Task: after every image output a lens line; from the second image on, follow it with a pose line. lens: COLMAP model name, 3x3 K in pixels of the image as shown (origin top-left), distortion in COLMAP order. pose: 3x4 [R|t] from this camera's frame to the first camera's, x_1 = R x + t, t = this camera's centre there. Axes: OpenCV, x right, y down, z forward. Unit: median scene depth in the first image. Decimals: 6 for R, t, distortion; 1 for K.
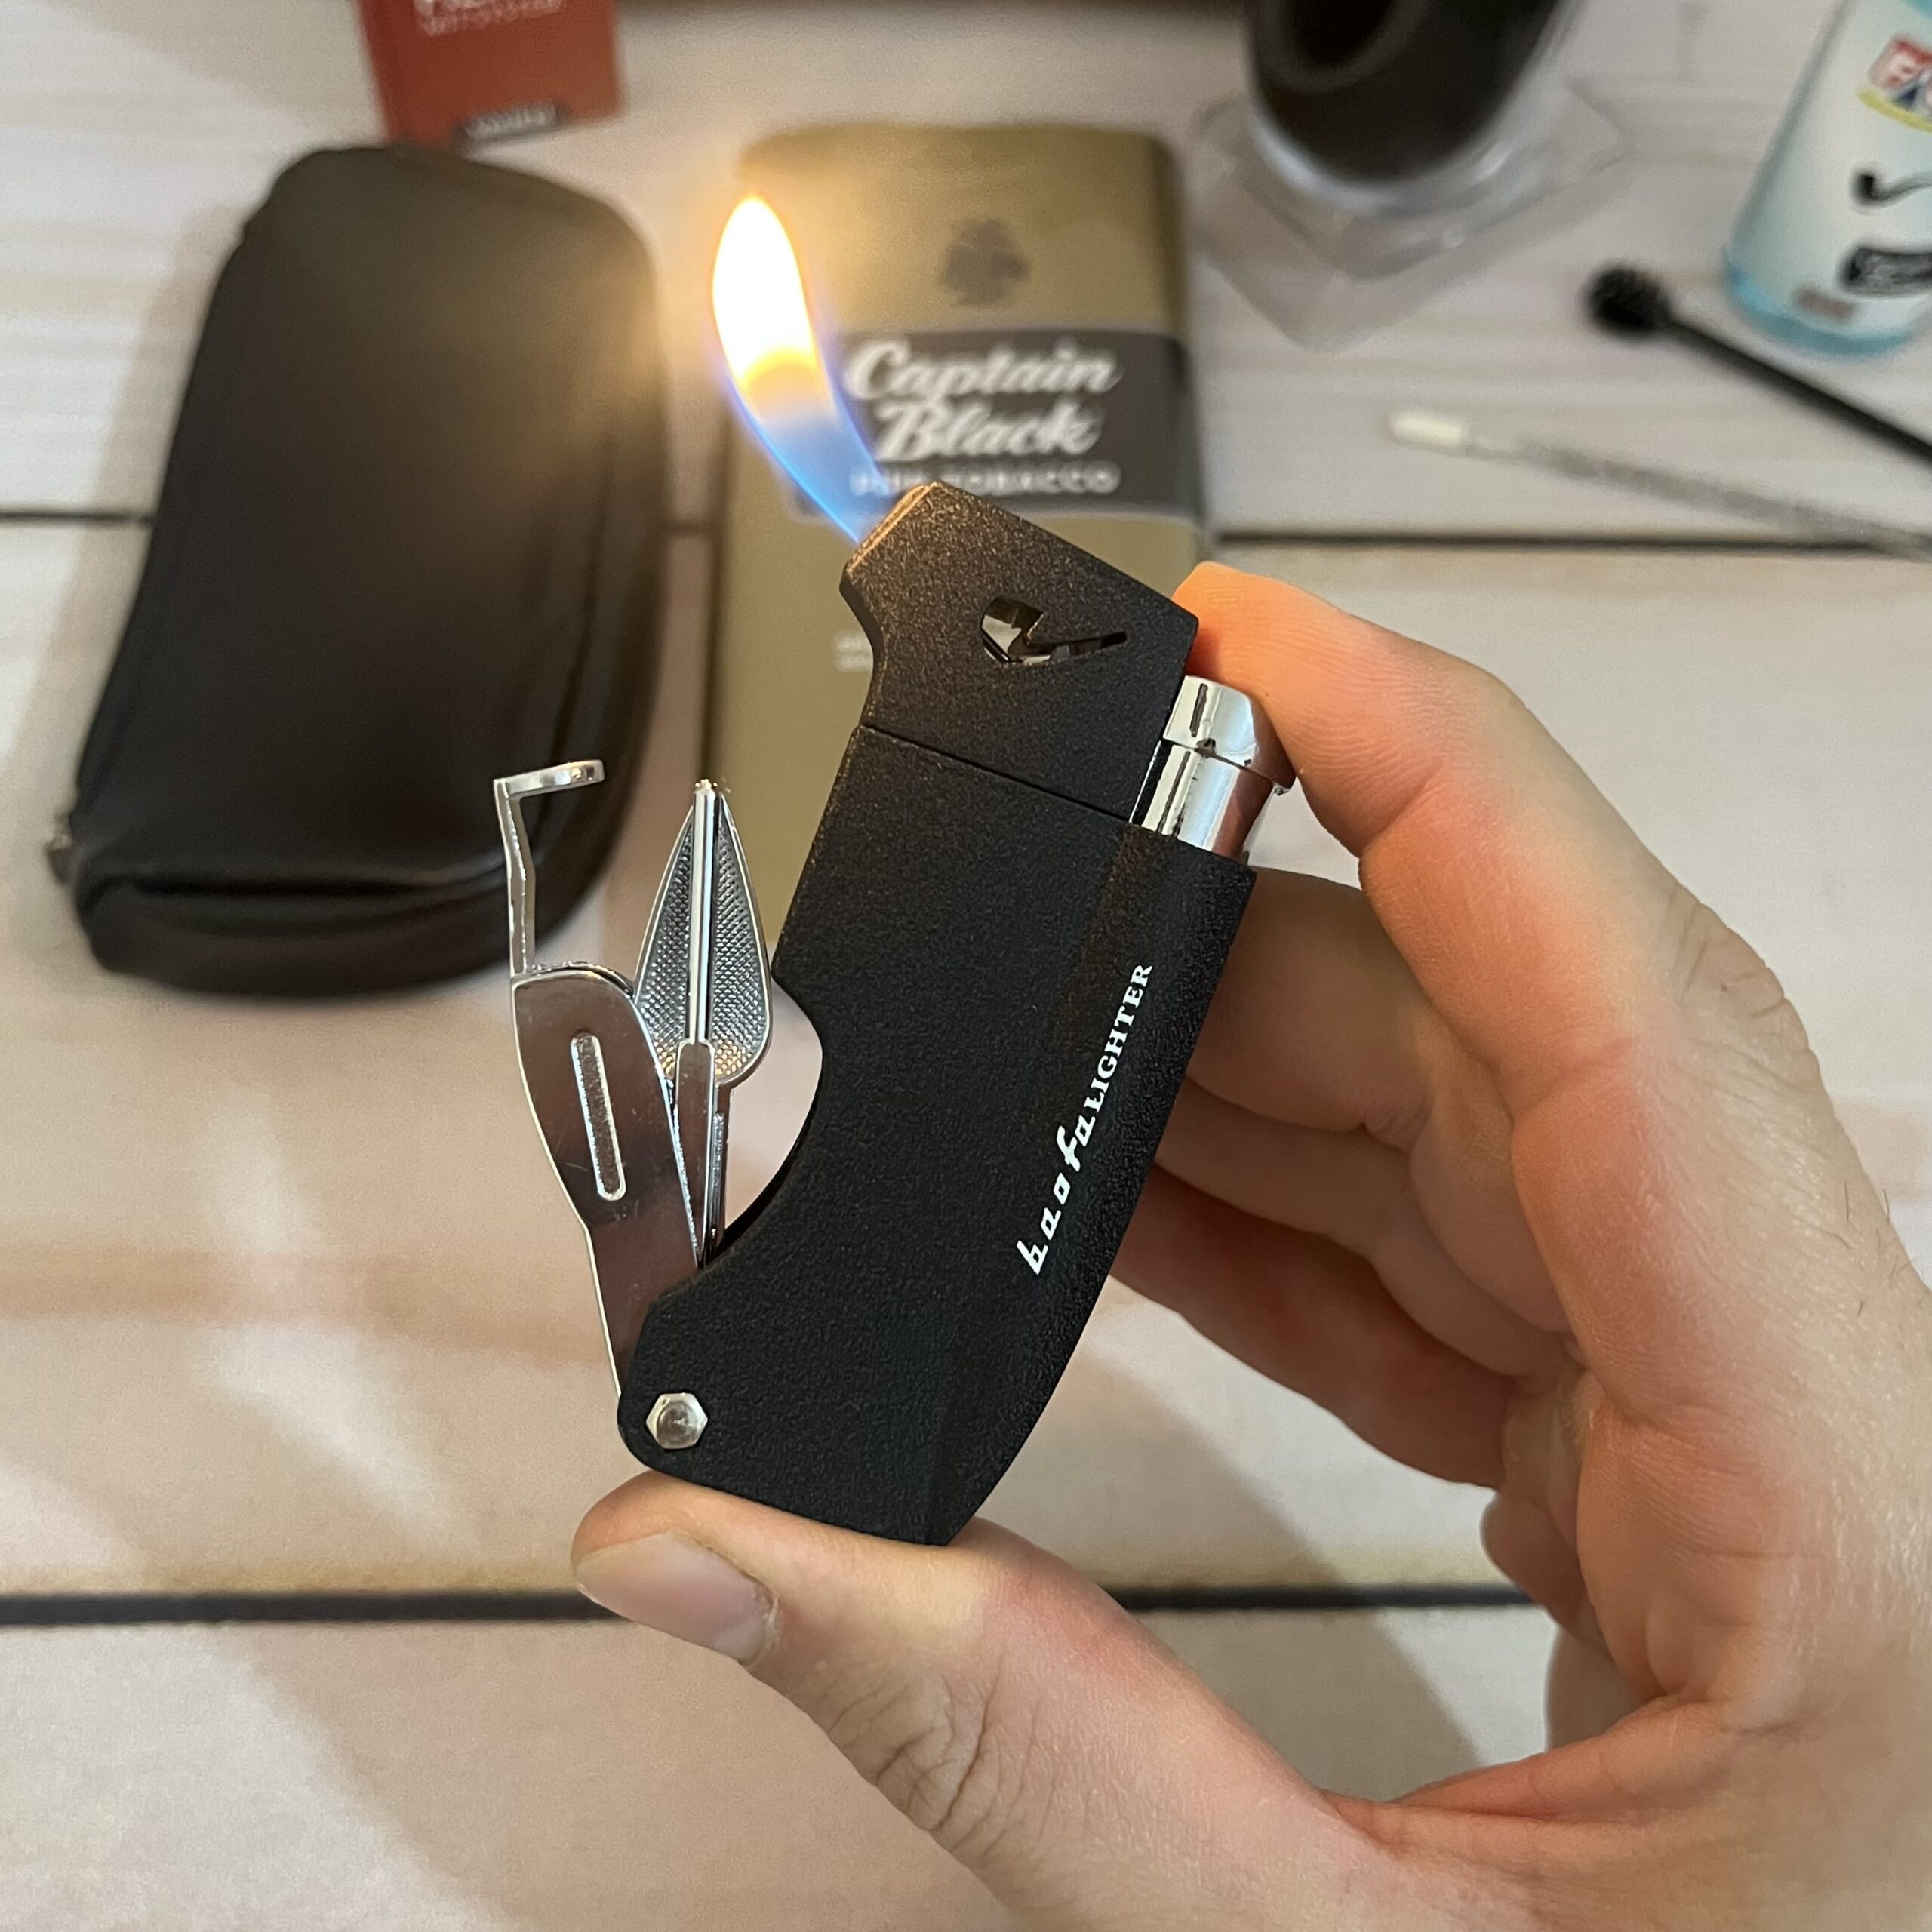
lens RADIAL K [[2192.1, 0, 980.2], [0, 2192.1, 979.4], [0, 0, 1]] dist [-0.004599, 0.000000]
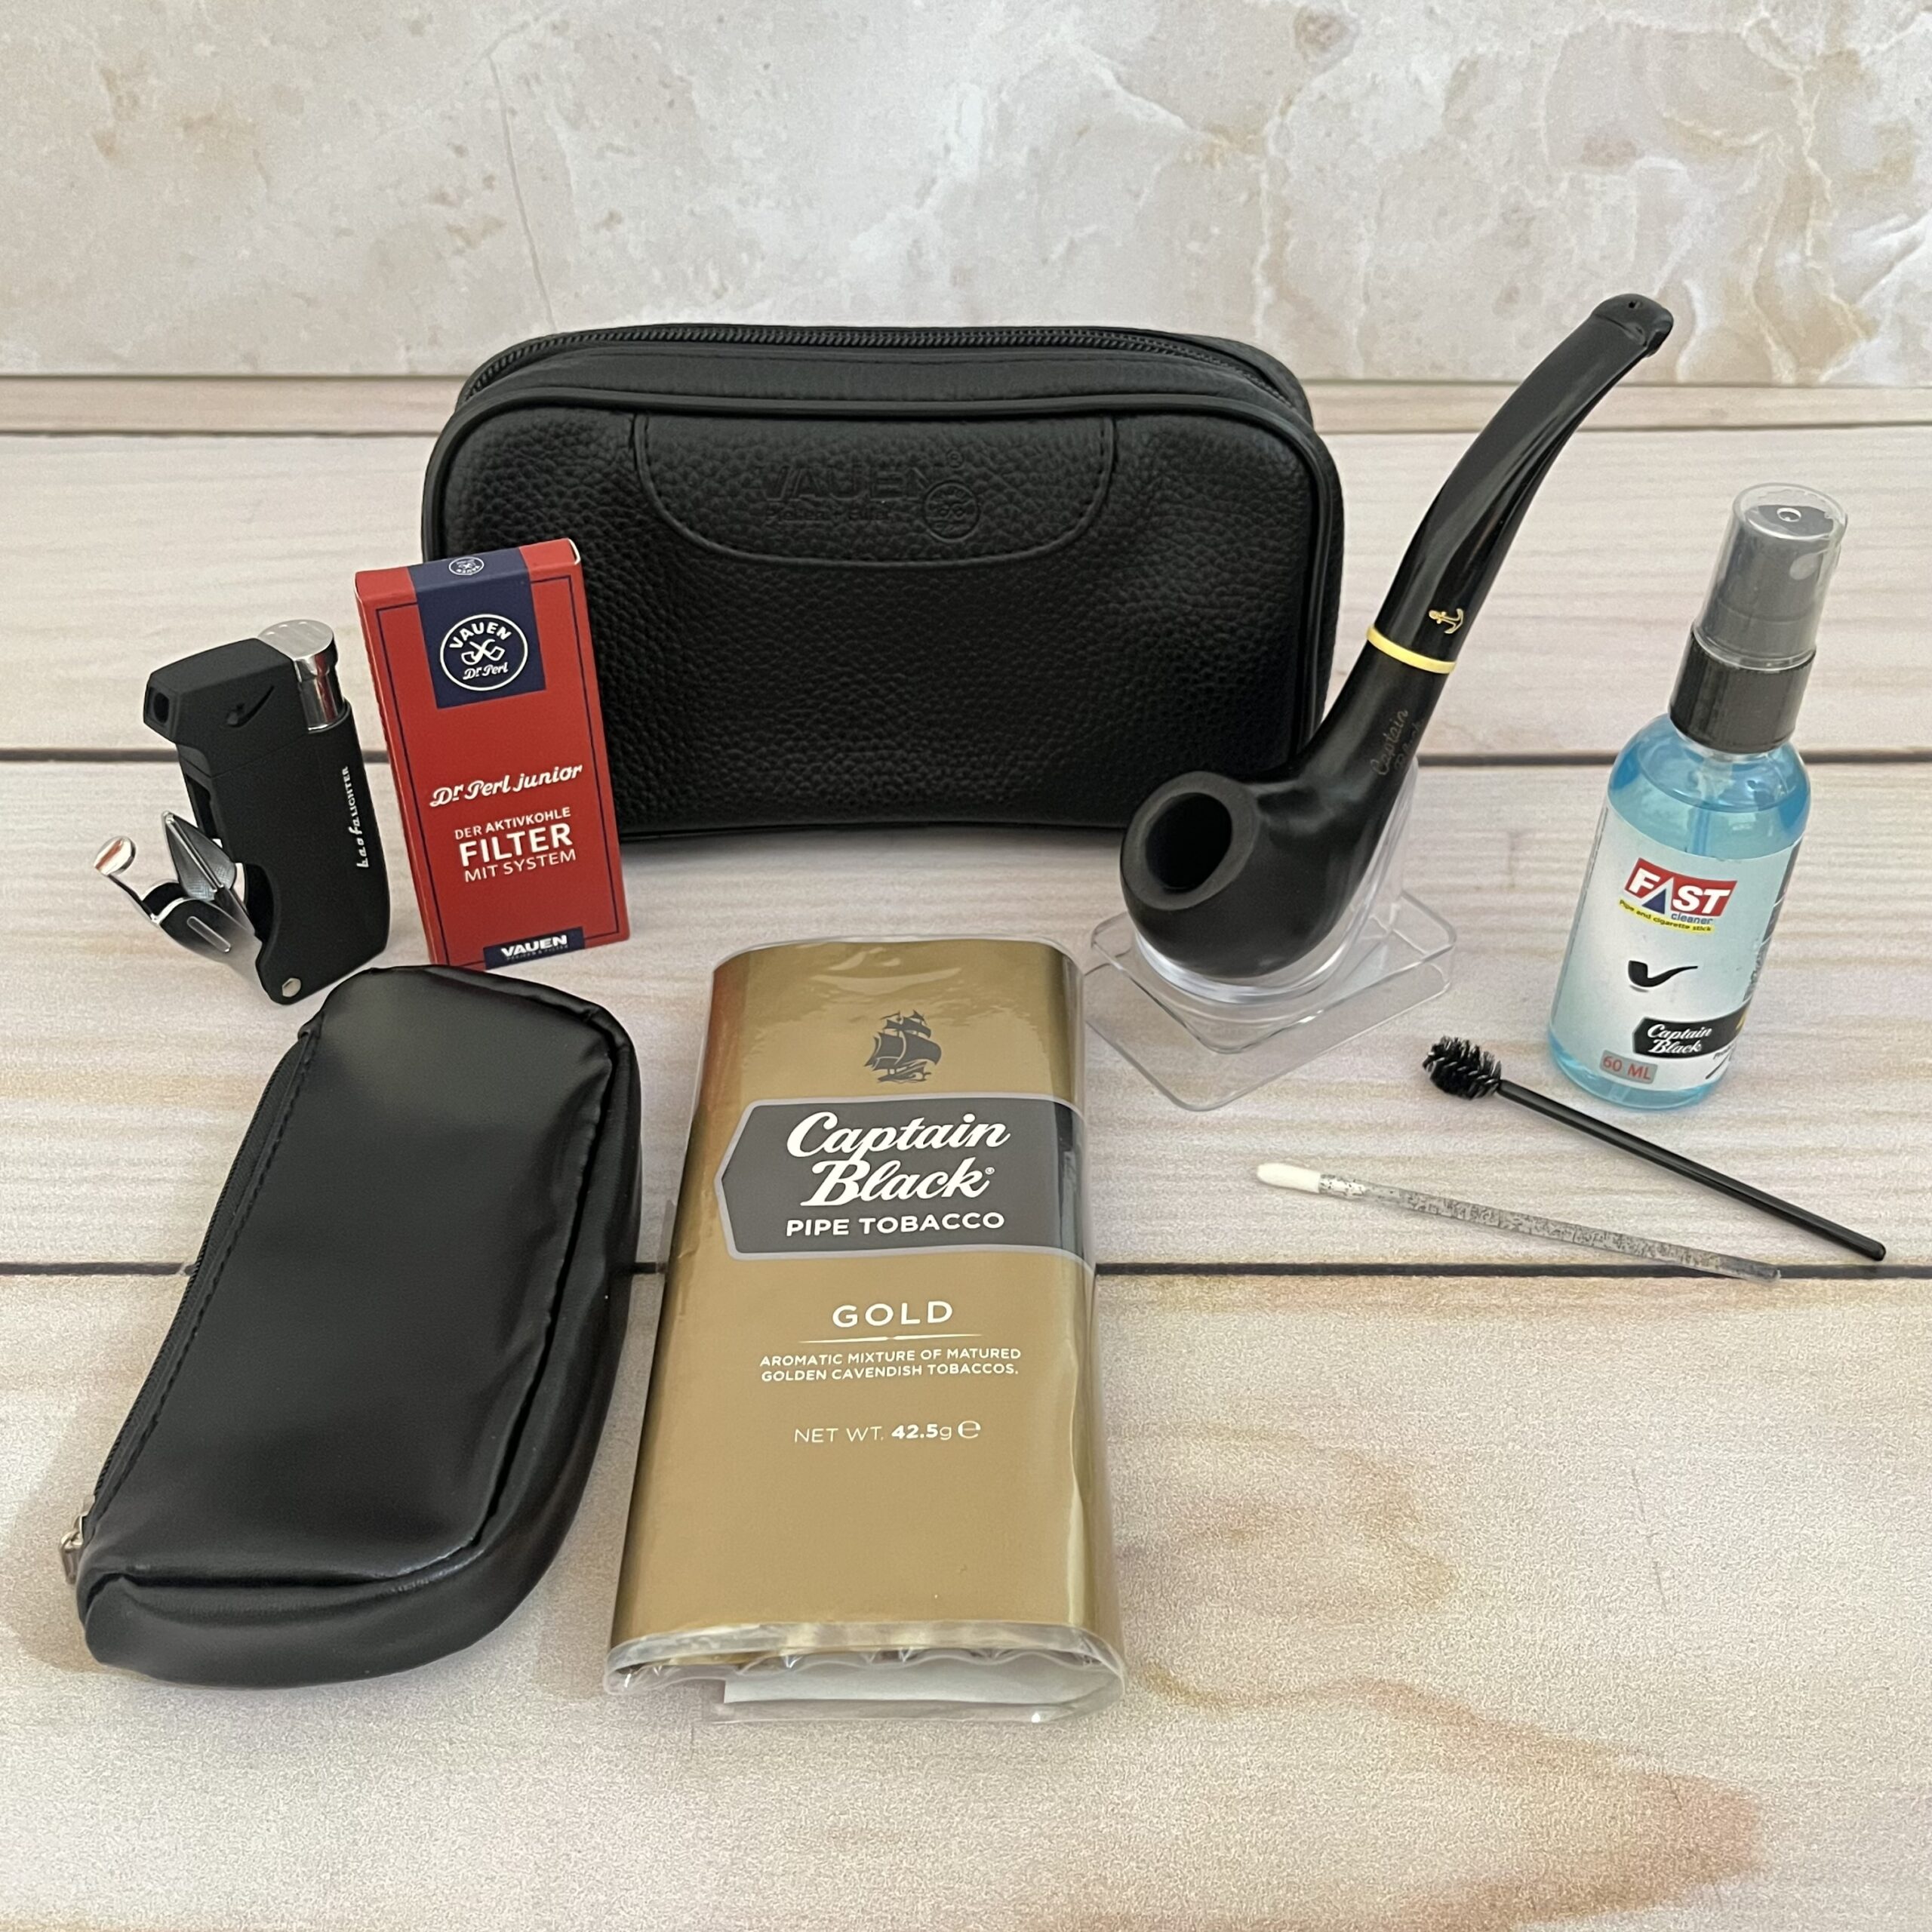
lens RADIAL K [[2192.1, 0, 982.1], [0, 2192.1, 978.2], [0, 0, 1]] dist [-0.004599, 0.000000]
pose [[0.999388, -0.019075, -0.029322, 0.079838], [0.007826, 0.938910, -0.344073, 0.049238], [0.034094, 0.343633, 0.938485, -0.134095]]
